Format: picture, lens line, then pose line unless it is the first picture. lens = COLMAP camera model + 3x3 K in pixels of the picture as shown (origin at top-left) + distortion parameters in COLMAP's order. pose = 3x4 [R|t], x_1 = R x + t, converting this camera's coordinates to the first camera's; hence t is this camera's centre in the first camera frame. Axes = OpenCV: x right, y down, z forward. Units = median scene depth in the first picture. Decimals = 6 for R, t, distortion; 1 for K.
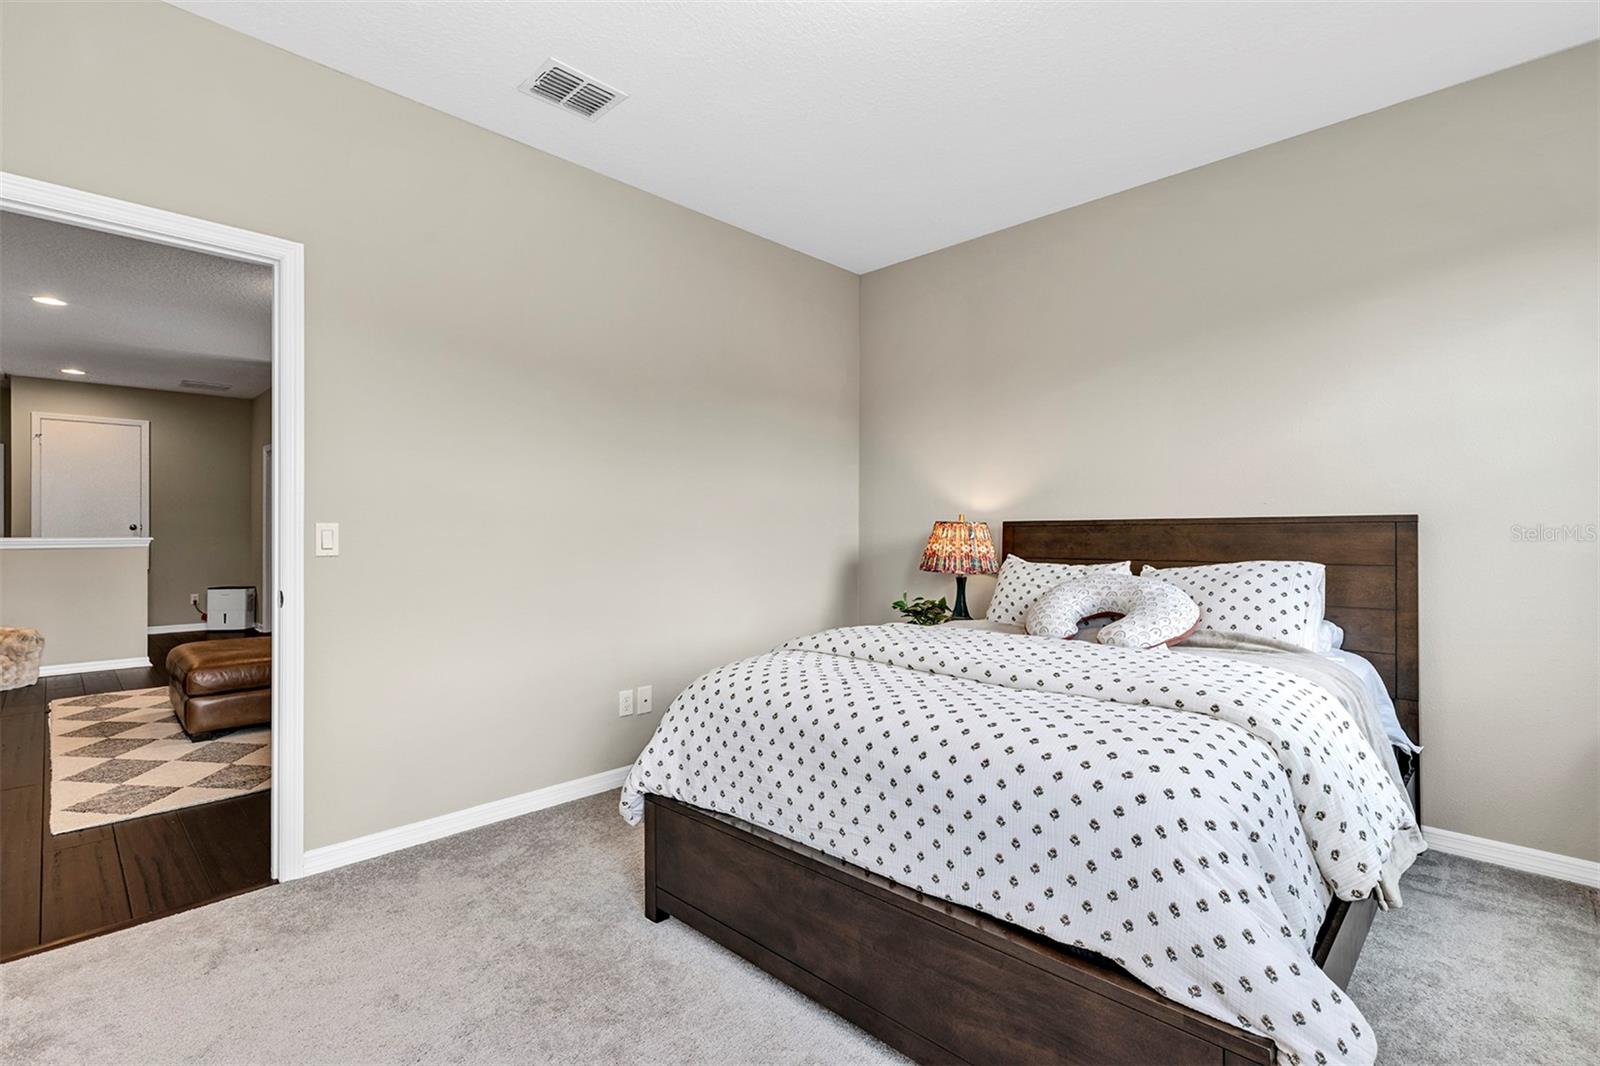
lens RADIAL K [[729.2, 0, 798.3], [0, 729.2, 528.7], [0, 0, 1]] dist [0.008837, -0.000107]
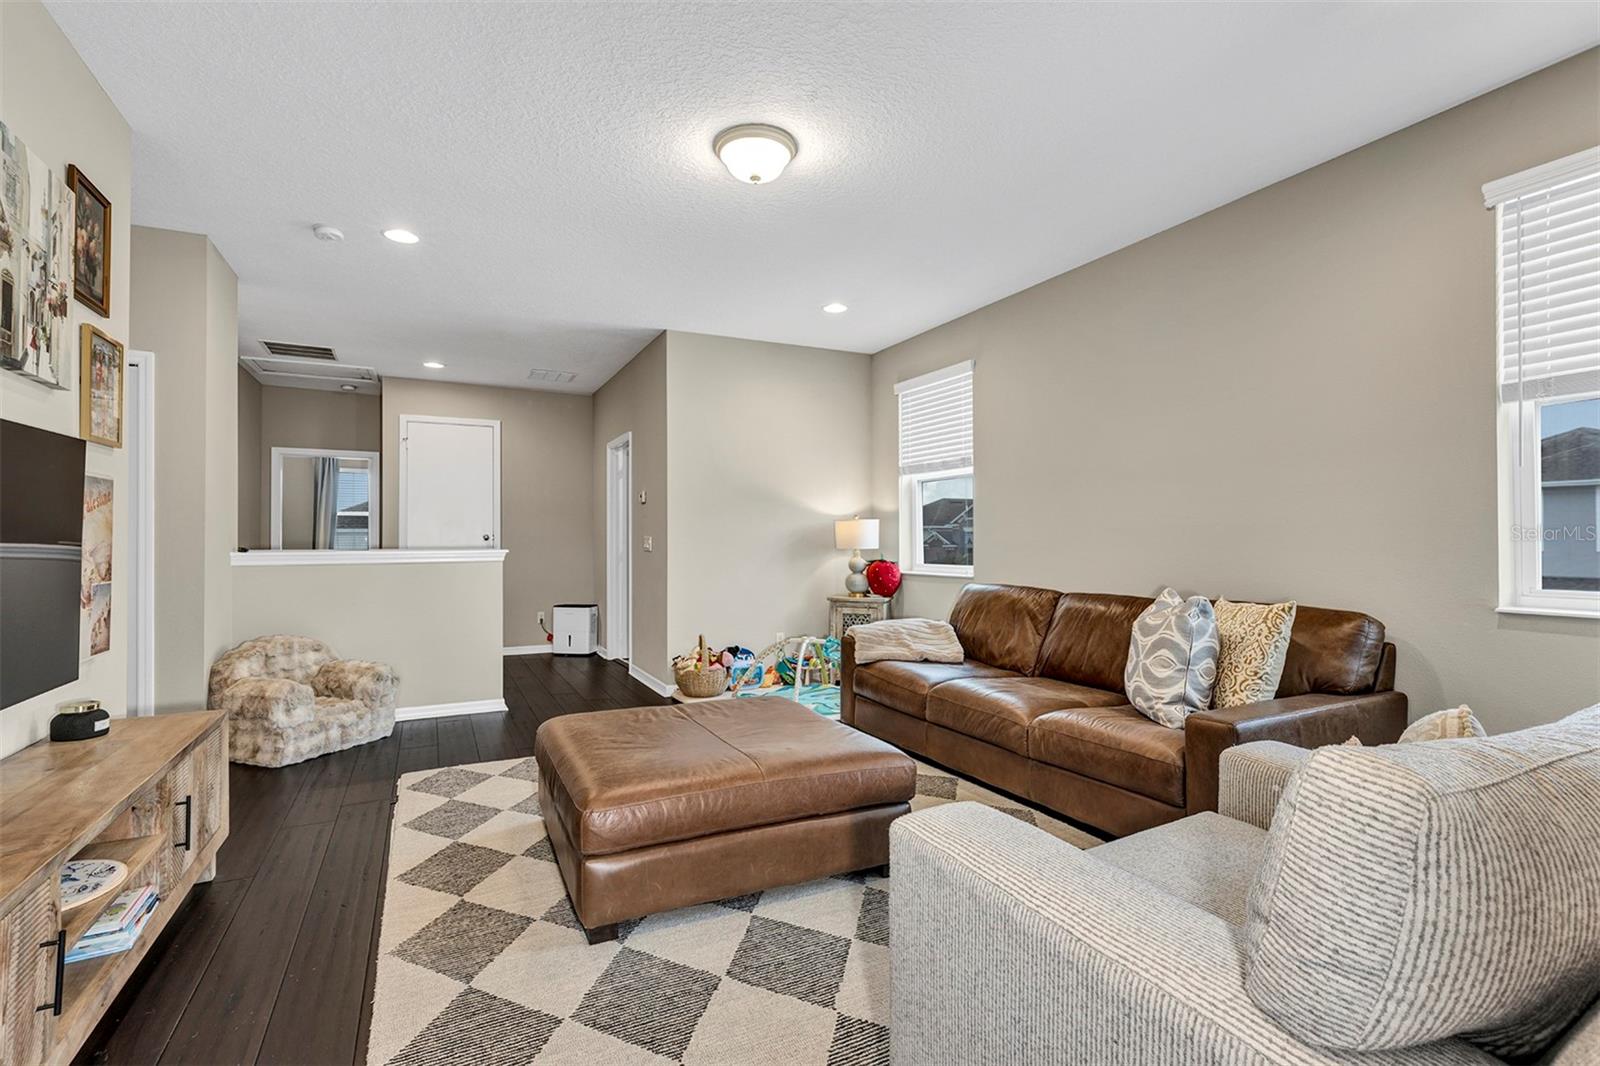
lens RADIAL K [[729.2, 0, 800.6], [0, 729.2, 537.6], [0, 0, 1]] dist [0.008837, -0.000107]
pose [[0.947343, -0.005464, -0.320174, -0.273428], [0.004450, 0.999982, -0.003901, 0.002929], [0.320189, 0.002271, 0.947351, 0.295283]]
